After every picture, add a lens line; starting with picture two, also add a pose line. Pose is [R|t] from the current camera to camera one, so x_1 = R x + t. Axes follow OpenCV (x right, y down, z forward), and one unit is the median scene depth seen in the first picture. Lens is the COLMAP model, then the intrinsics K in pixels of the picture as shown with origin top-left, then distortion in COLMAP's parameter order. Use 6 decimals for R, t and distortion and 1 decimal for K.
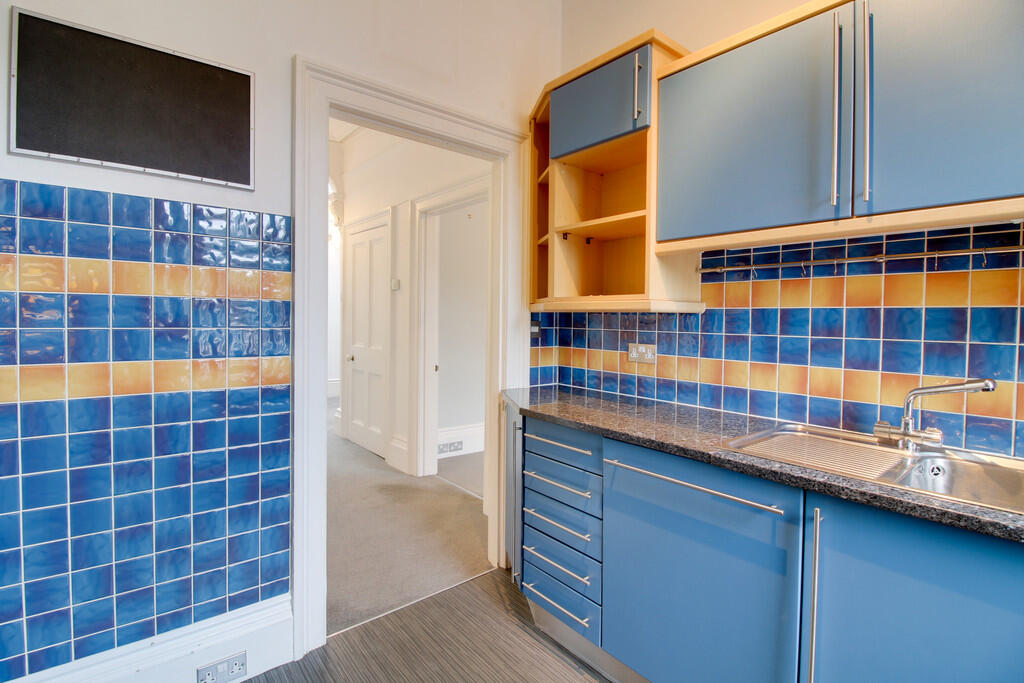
lens RADIAL K [[480.7, 0, 511.1], [0, 480.7, 325.6], [0, 0, 1]] dist [-0.056887, 0.000054]
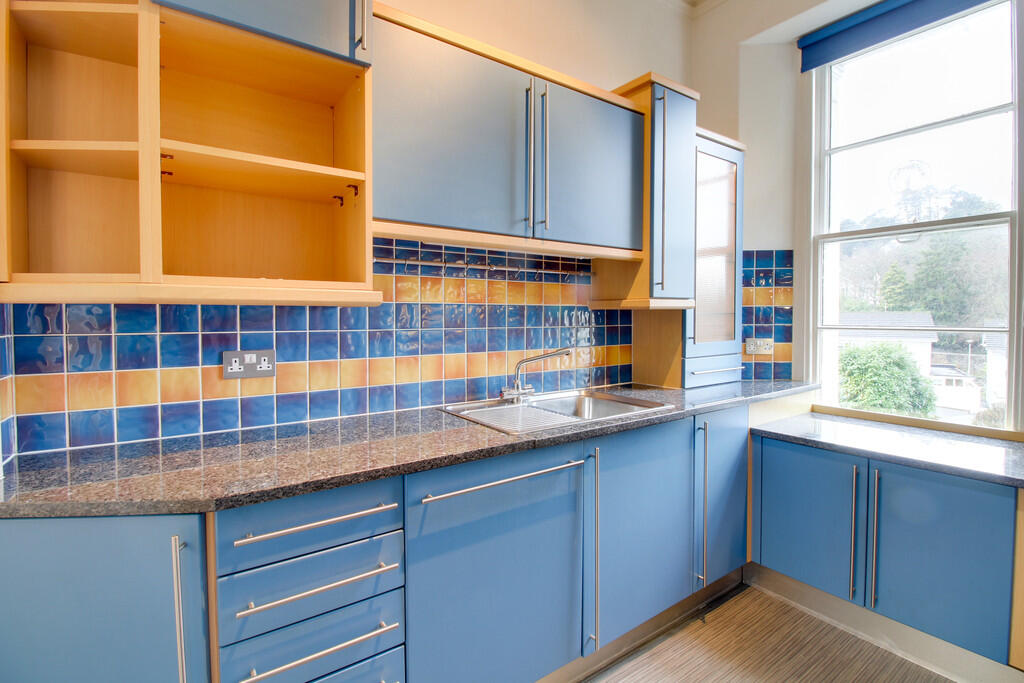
lens RADIAL K [[467.2, 0, 510.0], [0, 467.2, 327.5], [0, 0, 1]] dist [-0.019966, -0.000094]
pose [[0.058230, -0.036644, 0.997630, -0.468682], [0.017207, 0.999214, 0.035698, -0.016566], [-0.998155, 0.015088, 0.058814, 0.728021]]
